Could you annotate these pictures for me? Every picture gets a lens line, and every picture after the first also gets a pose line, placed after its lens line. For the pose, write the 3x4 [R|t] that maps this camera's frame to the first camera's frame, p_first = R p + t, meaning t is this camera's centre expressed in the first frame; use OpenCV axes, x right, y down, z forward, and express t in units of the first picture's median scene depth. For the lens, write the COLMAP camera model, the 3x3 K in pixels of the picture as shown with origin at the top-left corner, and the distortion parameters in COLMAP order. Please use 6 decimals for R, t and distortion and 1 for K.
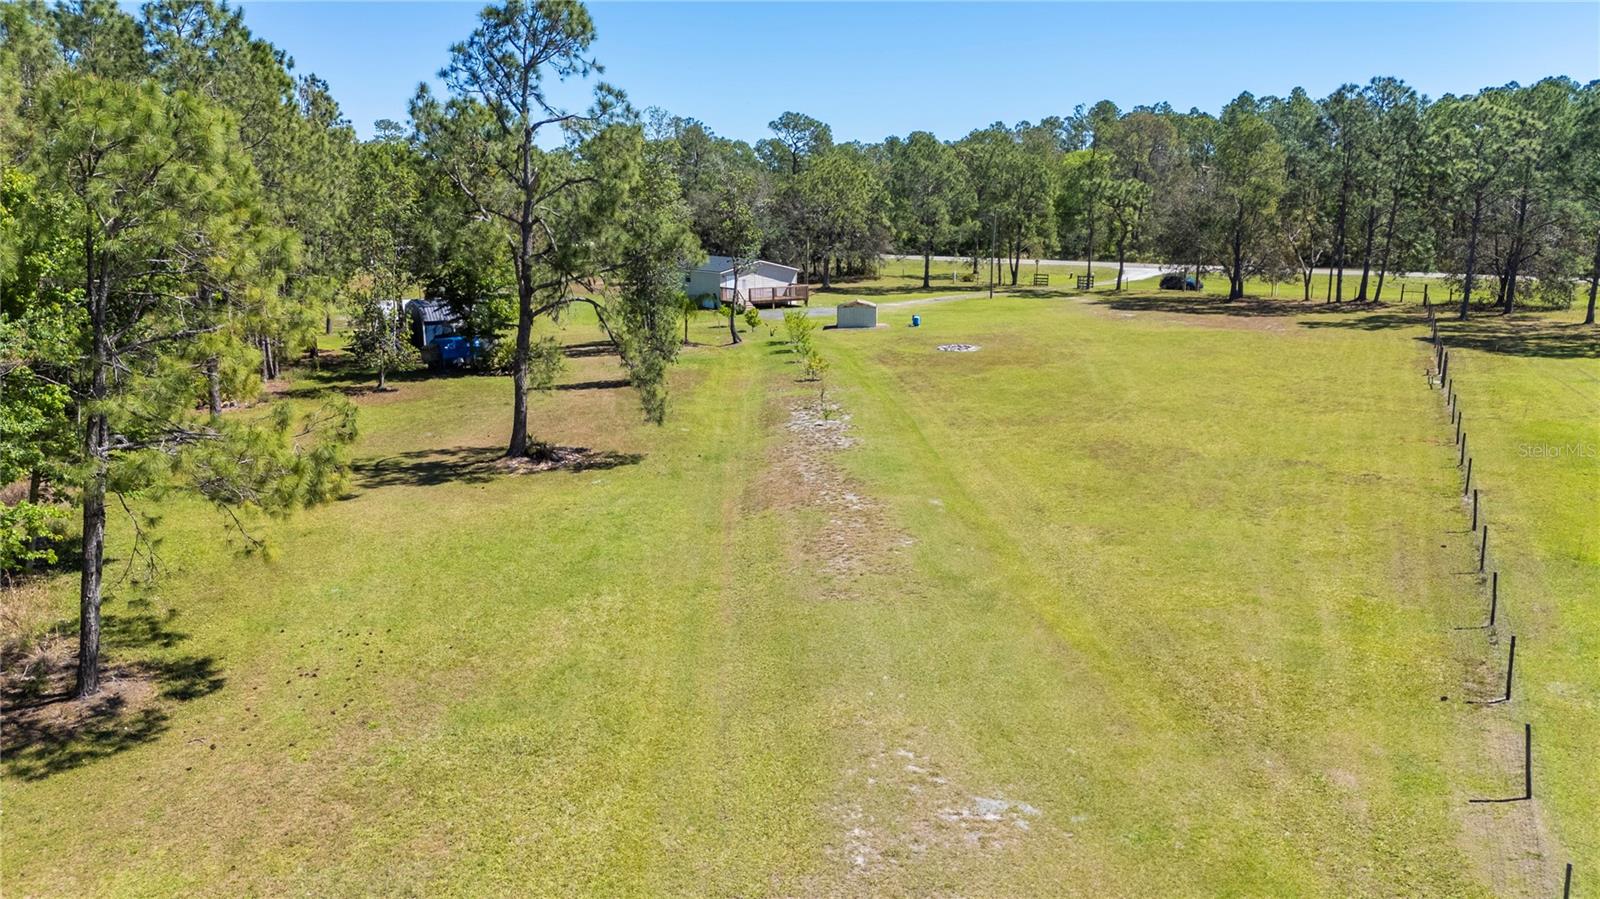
lens RADIAL K [[1185.8, 0, 797.5], [0, 1185.8, 444.5], [0, 0, 1]] dist [0.058219, -0.052182]
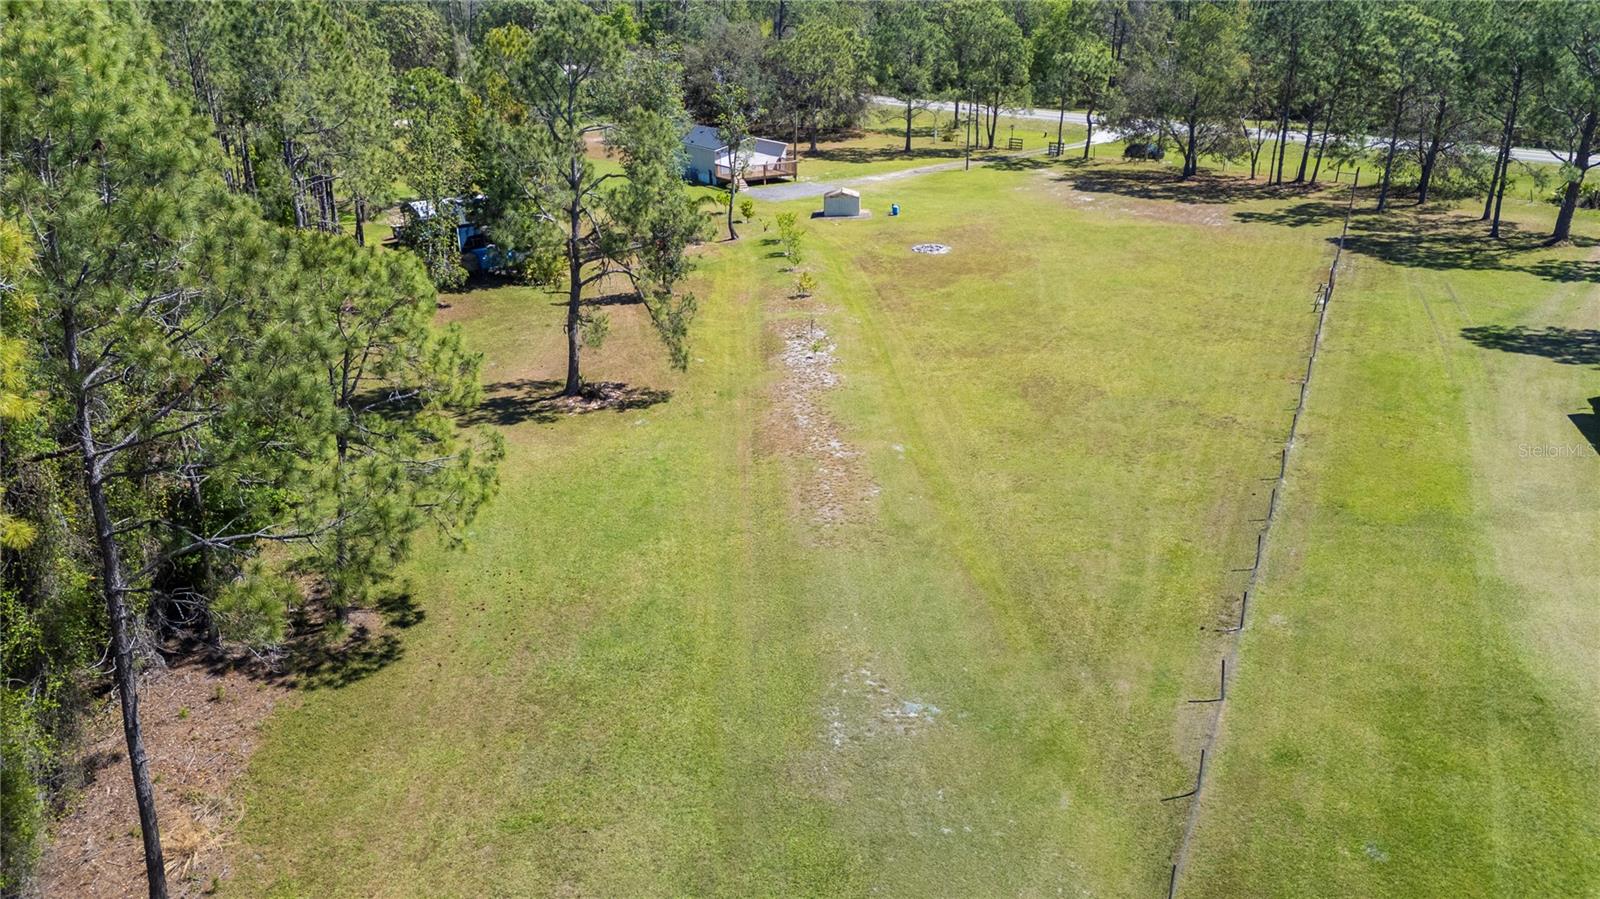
lens RADIAL K [[1185.8, 0, 796.0], [0, 1185.8, 448.7], [0, 0, 1]] dist [0.058219, -0.052182]
pose [[0.999933, -0.005255, 0.010270, -0.012286], [0.003415, 0.985164, 0.171583, -0.183684], [-0.011019, -0.171537, 0.985116, -0.320953]]
